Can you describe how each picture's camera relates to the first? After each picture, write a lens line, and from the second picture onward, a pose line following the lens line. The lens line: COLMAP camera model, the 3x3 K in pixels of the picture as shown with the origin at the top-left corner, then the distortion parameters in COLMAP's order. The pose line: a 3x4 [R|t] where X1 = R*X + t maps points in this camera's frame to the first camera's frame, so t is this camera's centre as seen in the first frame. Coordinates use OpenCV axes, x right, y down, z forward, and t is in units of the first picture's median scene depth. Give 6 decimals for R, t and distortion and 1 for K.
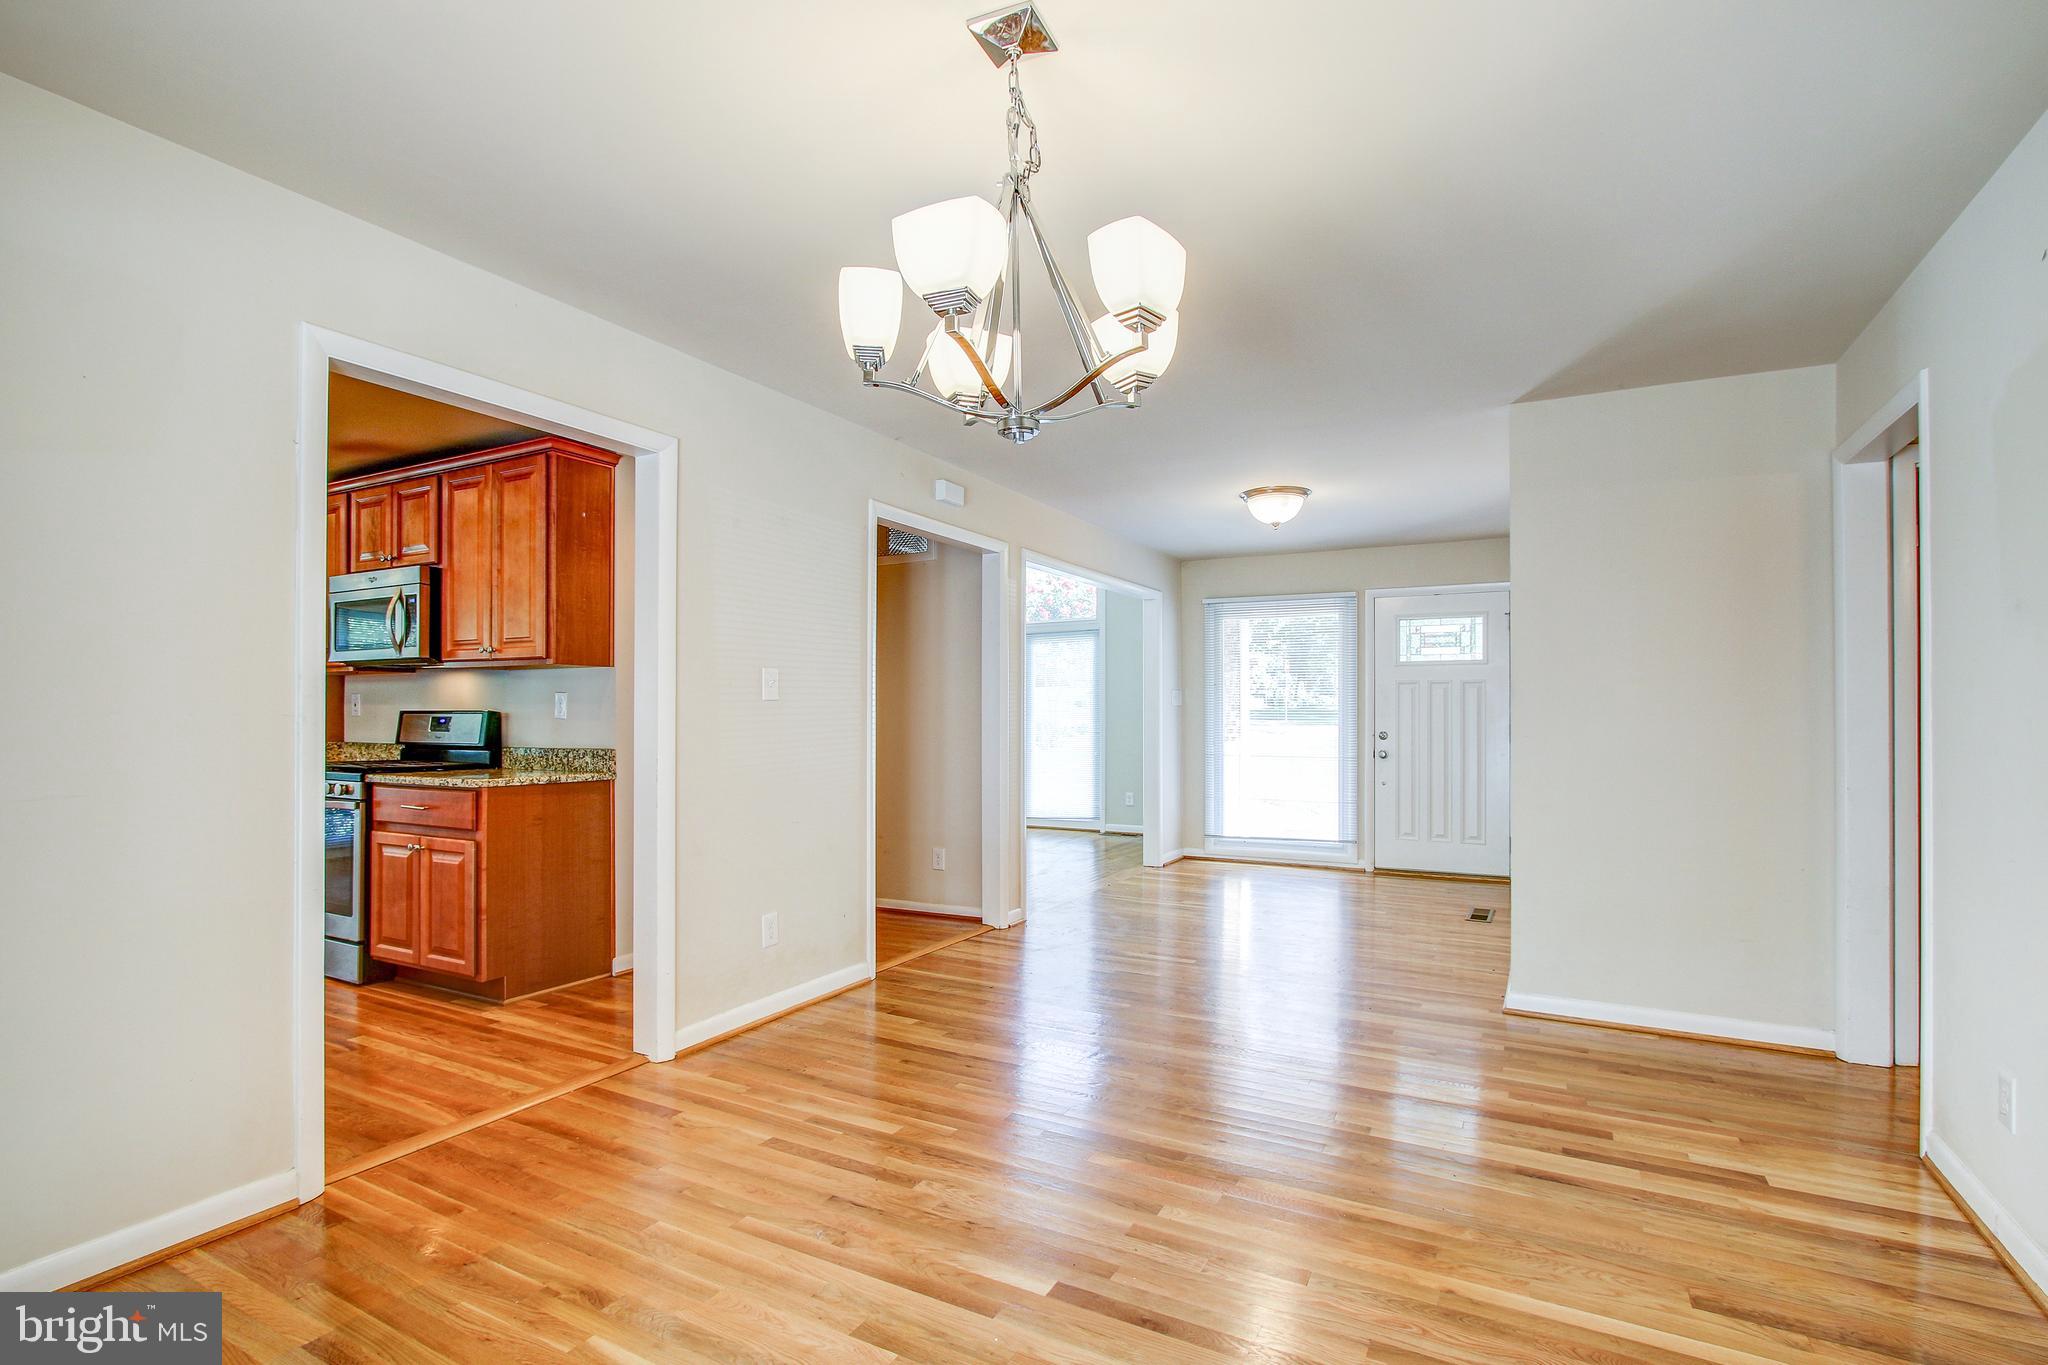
lens RADIAL K [[960.9, 0, 1043.8], [0, 960.9, 688.8], [0, 0, 1]] dist [-0.009701, -0.000195]
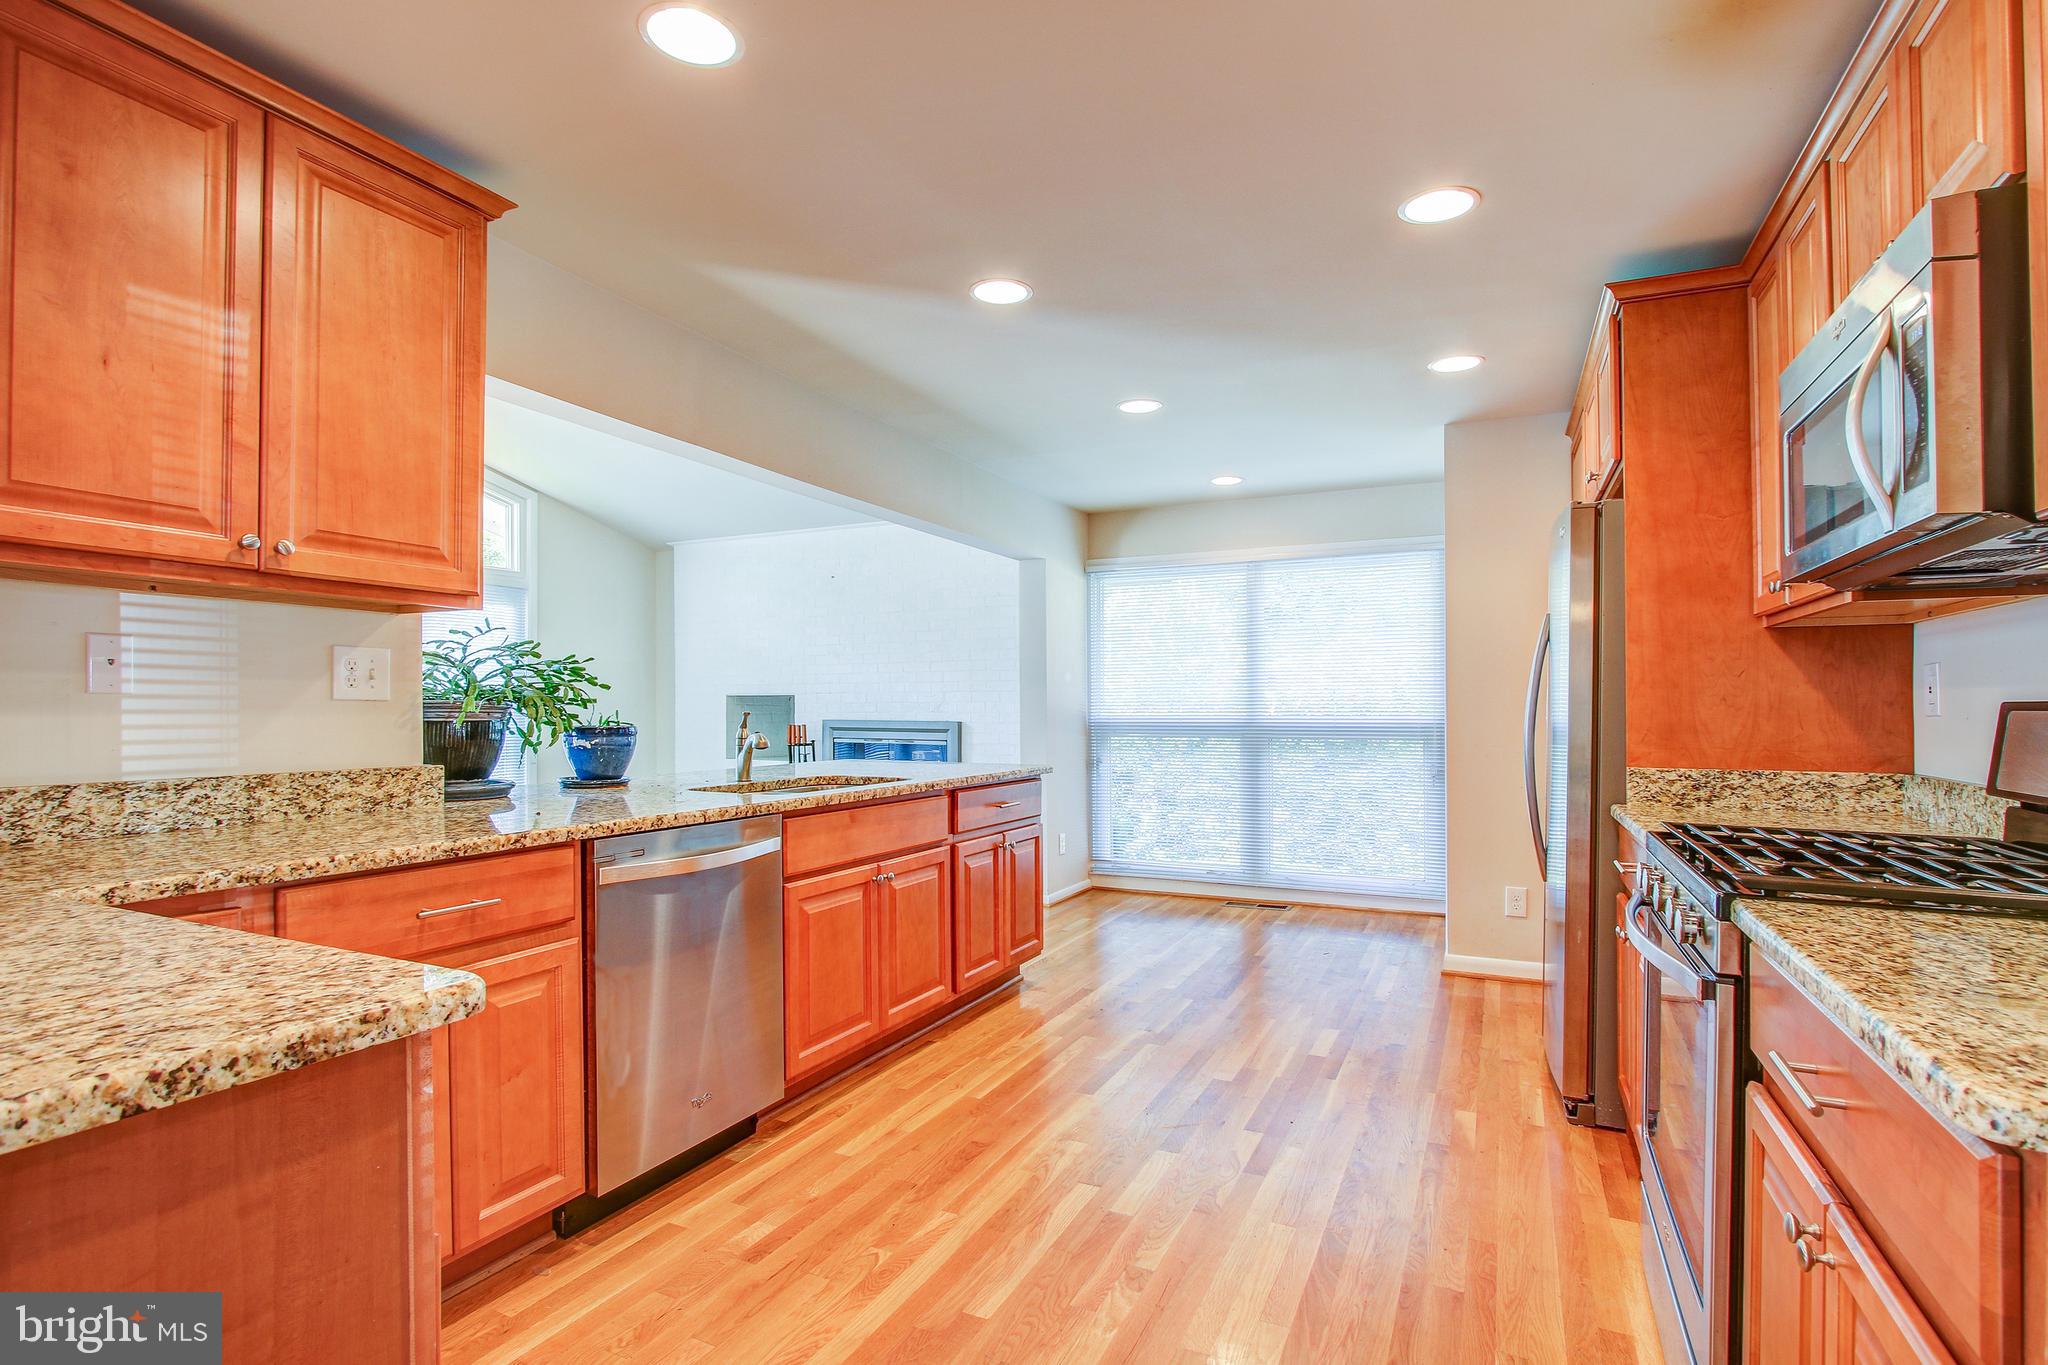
lens RADIAL K [[960.9, 0, 1043.8], [0, 960.9, 688.8], [0, 0, 1]] dist [-0.009701, -0.000195]
pose [[0.053204, -0.021946, -0.998342, -0.346043], [0.017649, 0.999623, -0.021034, 0.019979], [0.998428, -0.016501, 0.053572, 0.646842]]
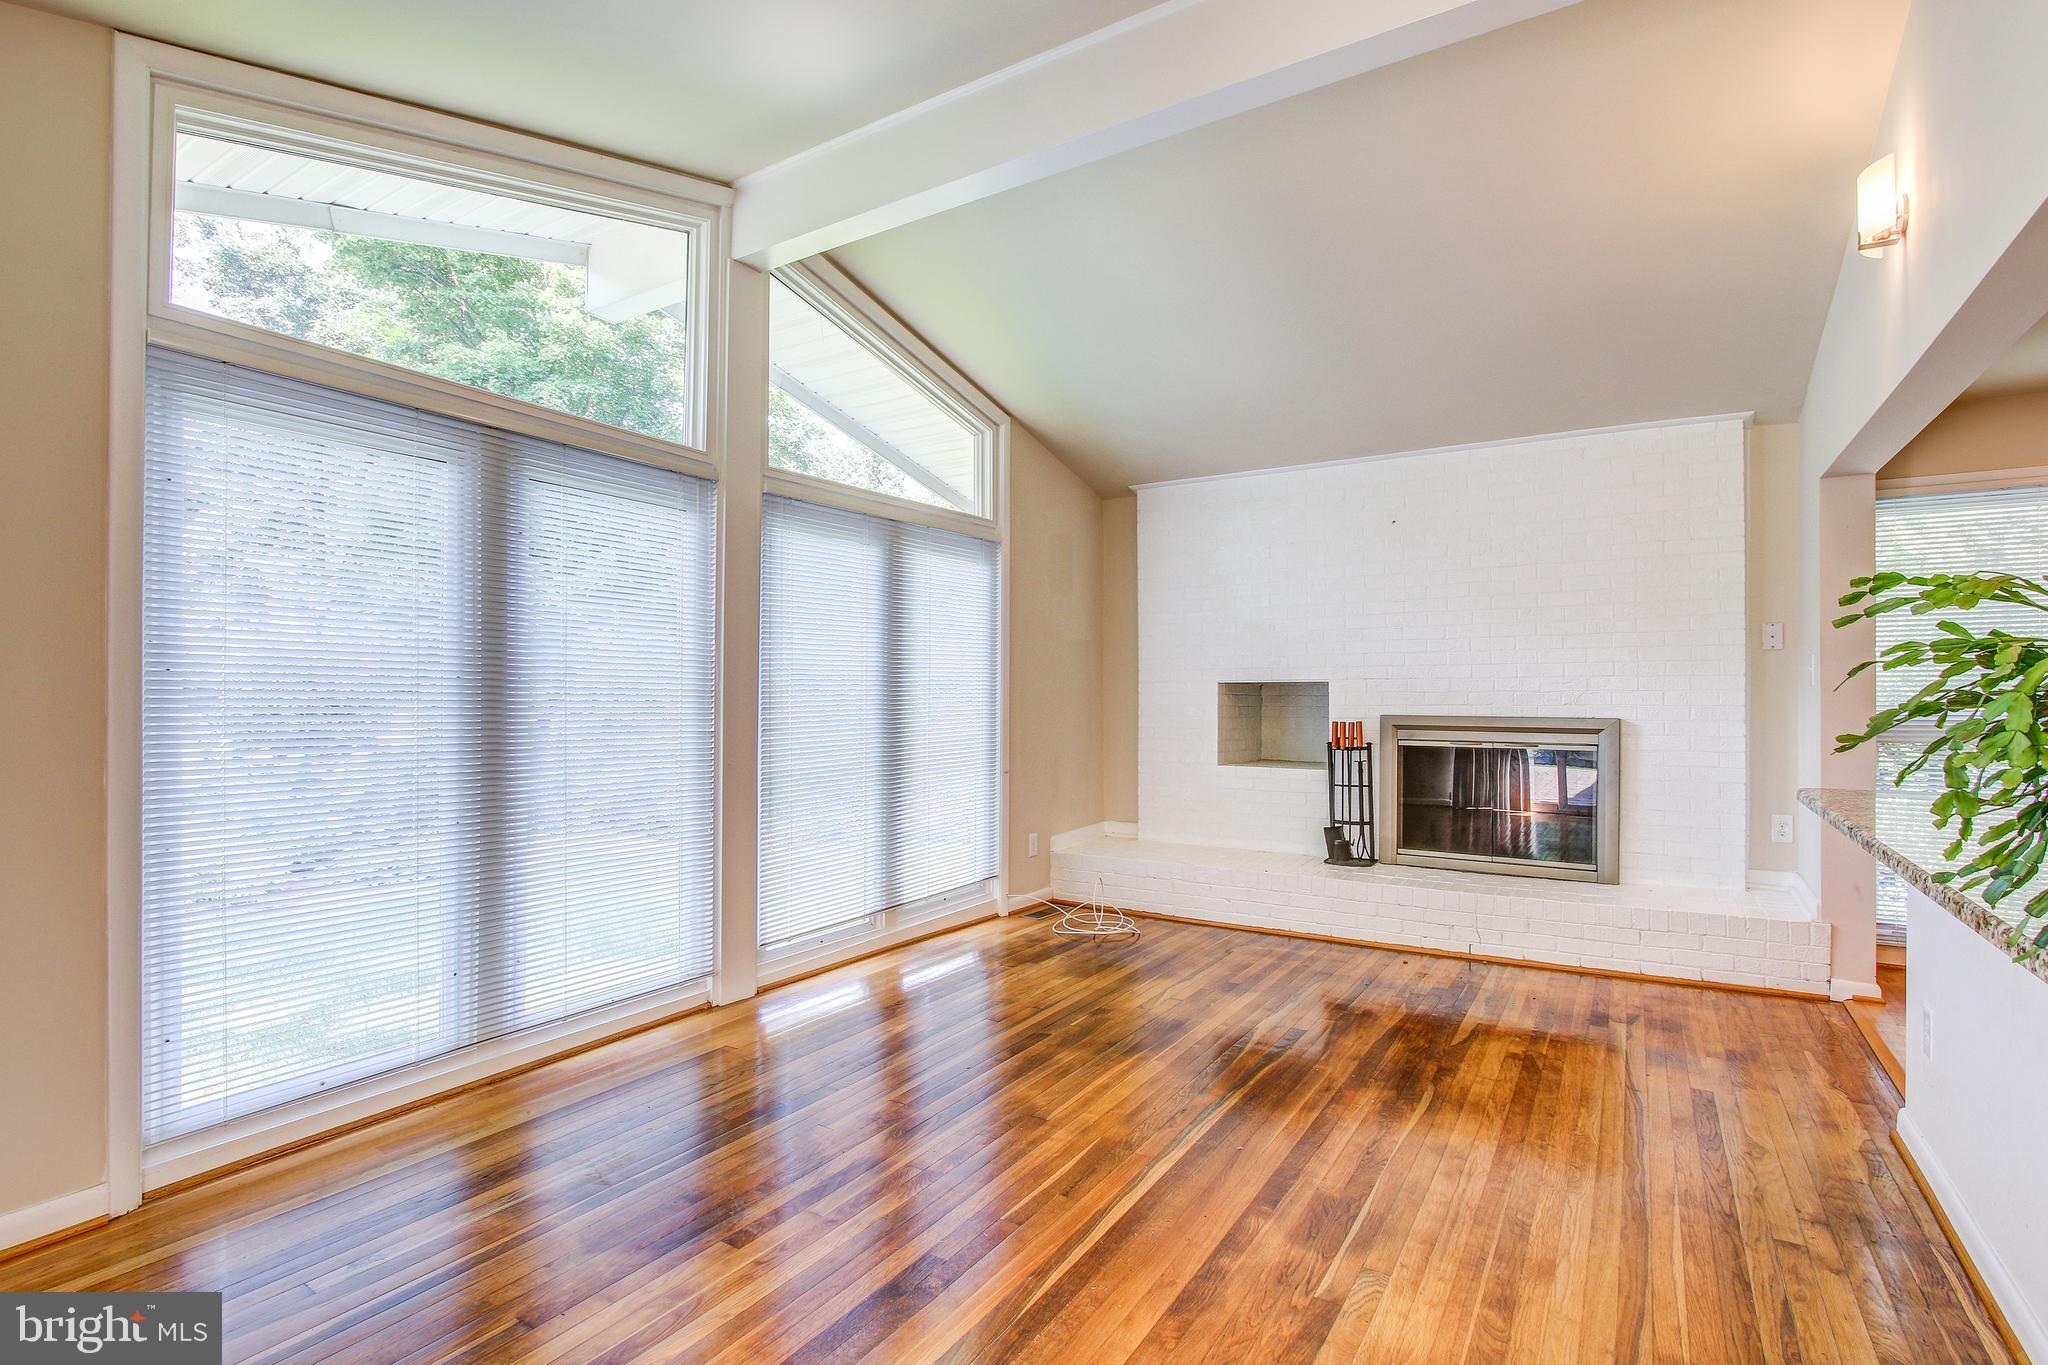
lens RADIAL K [[960.9, 0, 1043.8], [0, 960.9, 688.8], [0, 0, 1]] dist [-0.009701, -0.000195]
pose [[-0.086003, -0.015283, -0.996178, -0.724049], [0.015678, 0.999738, -0.016691, 0.013013], [0.996172, -0.017054, -0.085740, 0.098411]]
